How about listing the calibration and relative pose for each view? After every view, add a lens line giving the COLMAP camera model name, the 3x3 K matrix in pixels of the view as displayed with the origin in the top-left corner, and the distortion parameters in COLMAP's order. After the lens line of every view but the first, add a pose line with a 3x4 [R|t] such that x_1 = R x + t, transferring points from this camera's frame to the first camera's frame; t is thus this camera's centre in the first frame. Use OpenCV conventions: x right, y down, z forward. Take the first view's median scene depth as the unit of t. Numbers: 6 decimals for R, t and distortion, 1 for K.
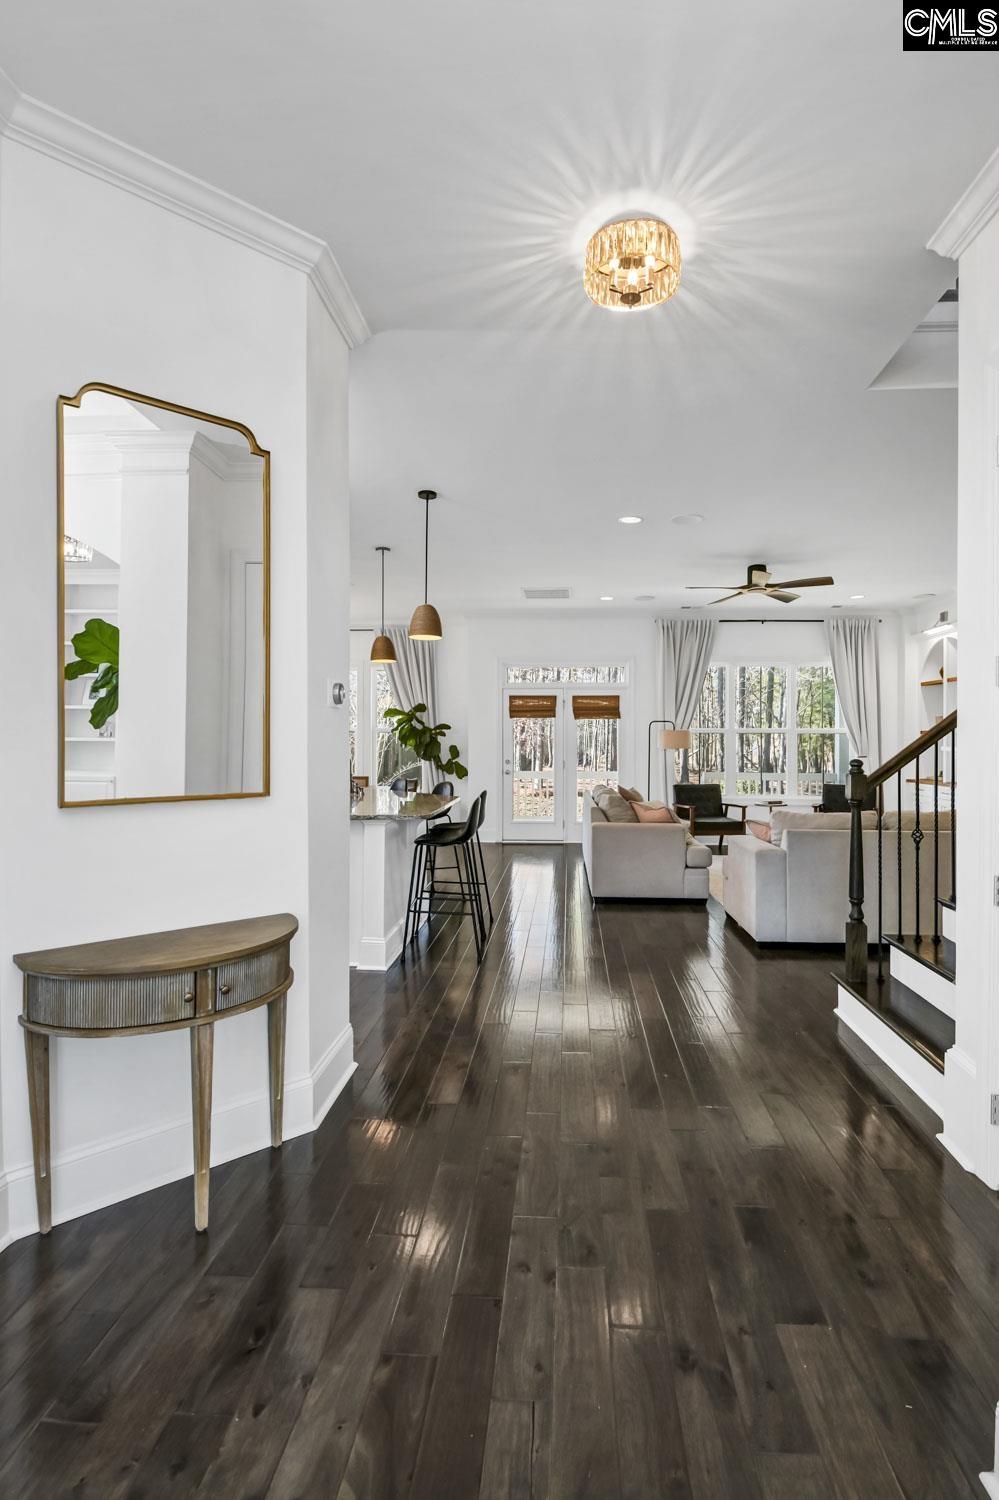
lens RADIAL K [[749.4, 0, 503.6], [0, 749.4, 744.0], [0, 0, 1]] dist [0.004748, -0.008525]
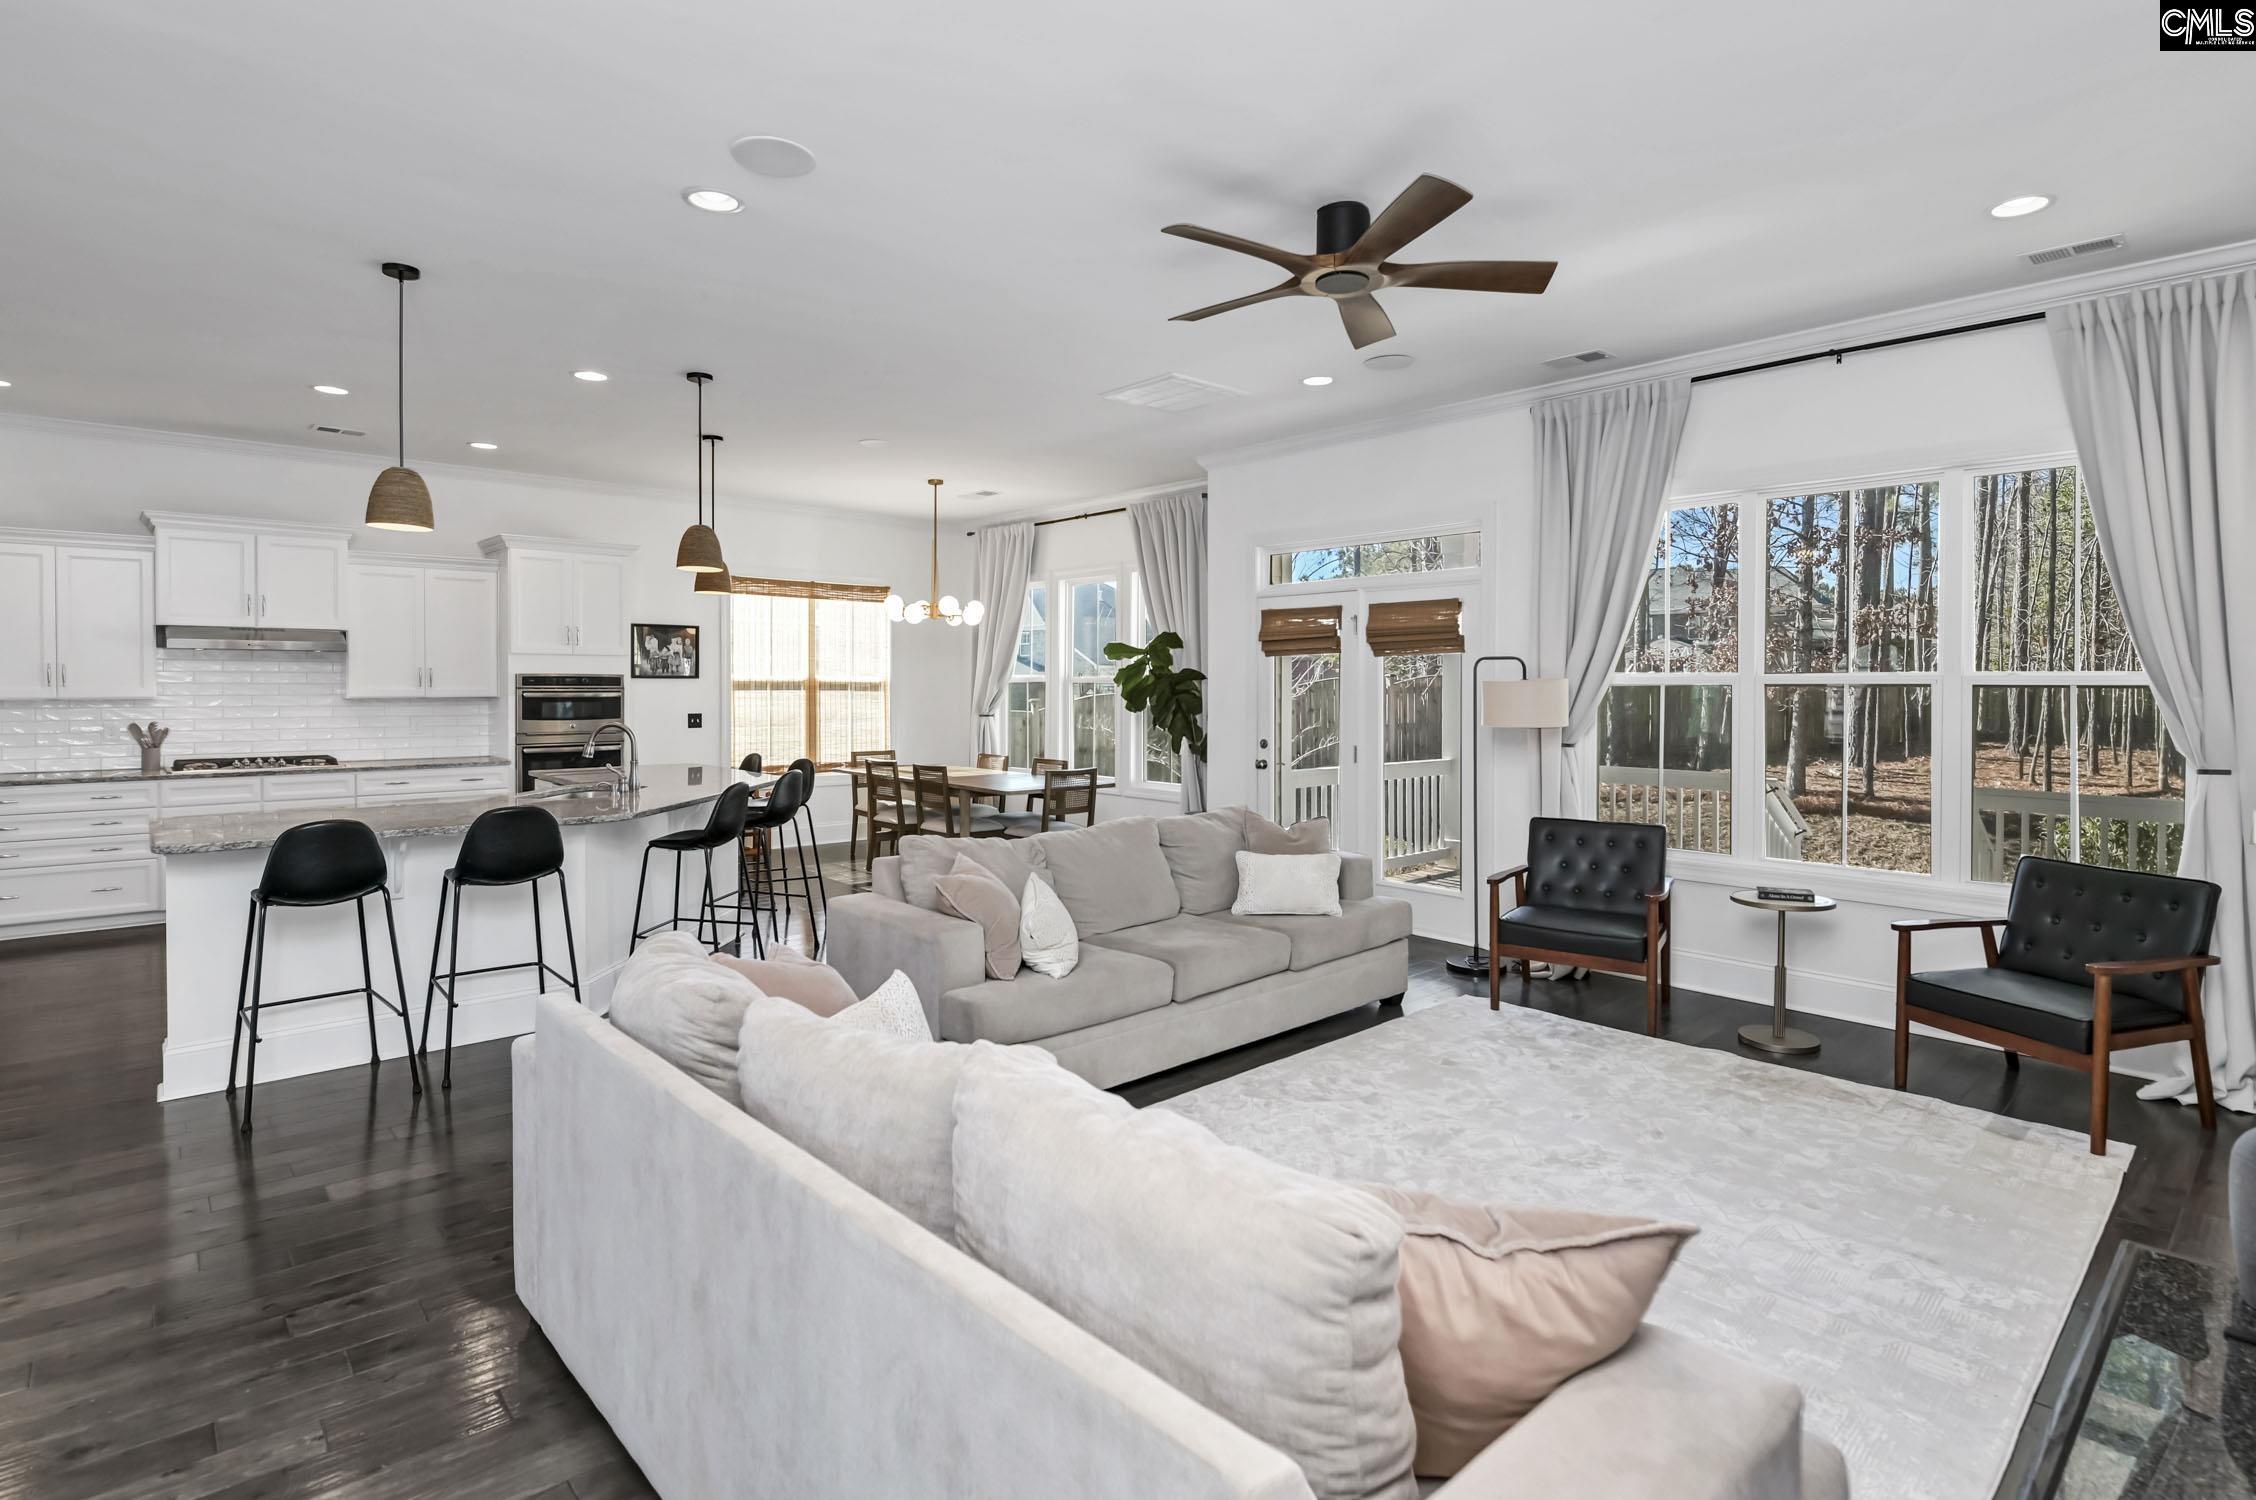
lens RADIAL K [[1127.1, 0, 1127.6], [0, 1127.1, 709.8], [0, 0, 1]] dist [0.004748, -0.008525]
pose [[0.729948, 0.012530, -0.683387, 0.470169], [-0.003328, 0.999885, 0.014779, -0.009748], [0.683494, -0.008513, 0.729906, 0.403423]]
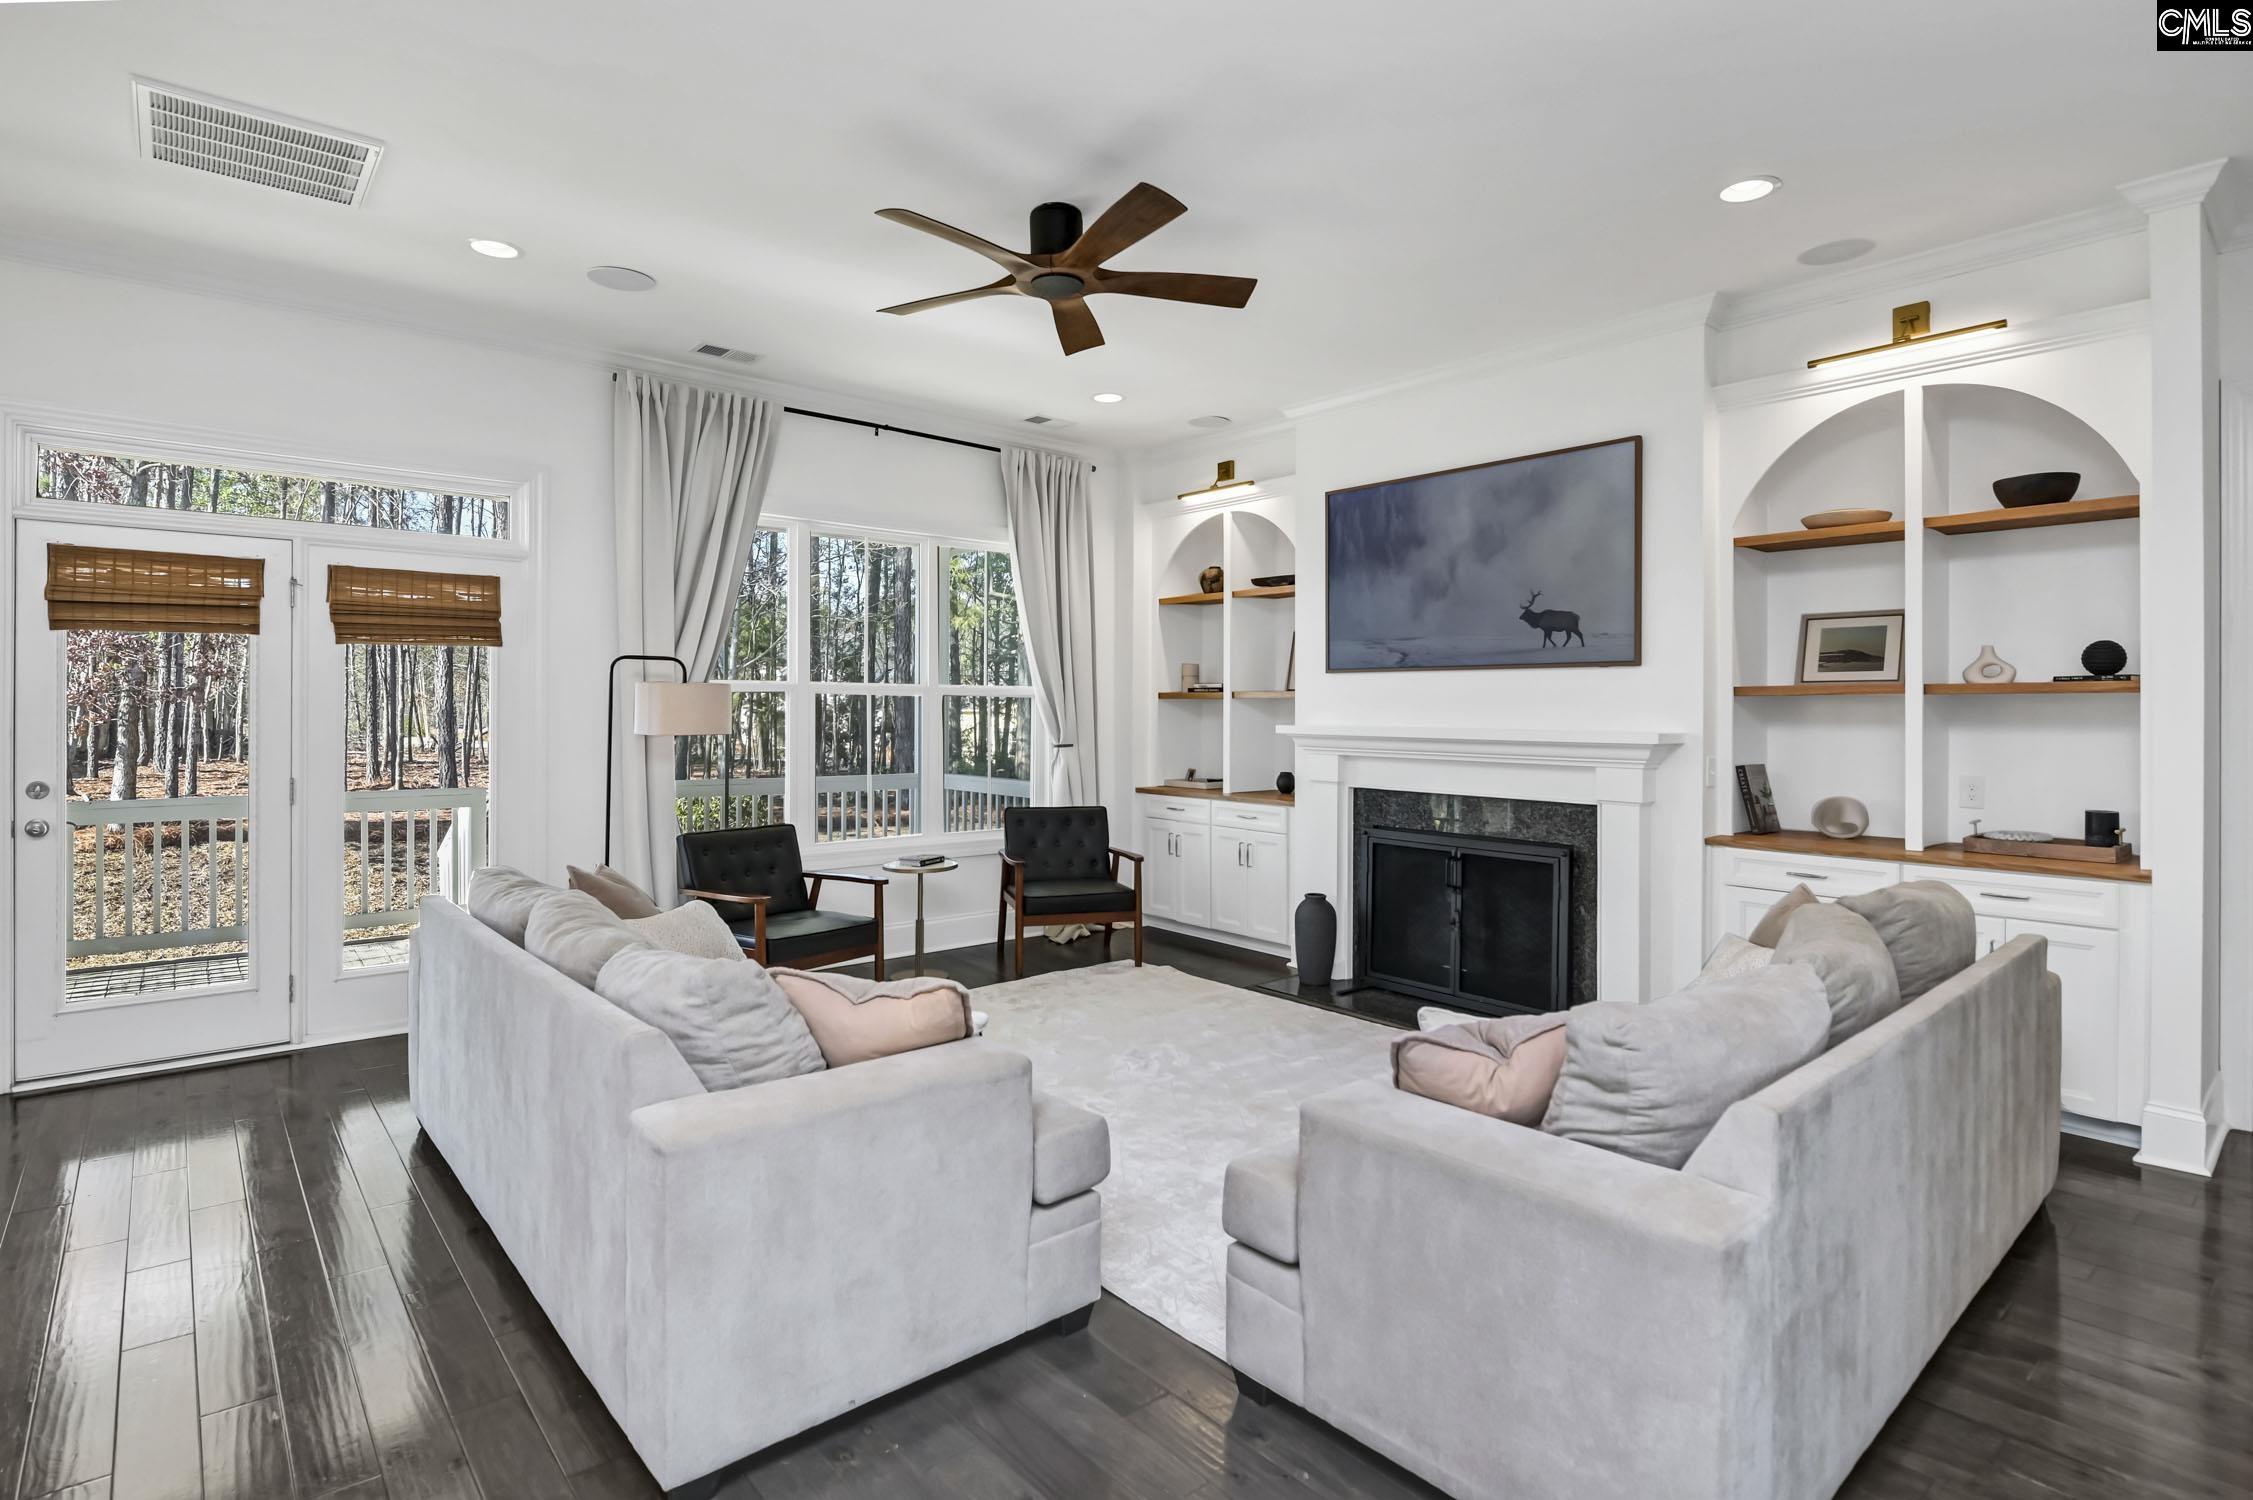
lens RADIAL K [[1125.6, 0, 1126.1], [0, 1125.6, 709.9], [0, 0, 1]] dist [0.004748, -0.008525]
pose [[0.703267, 0.001539, 0.710924, -0.006712], [0.000675, 0.999996, -0.002833, -0.003769], [-0.710925, 0.002473, 0.703263, 0.453264]]
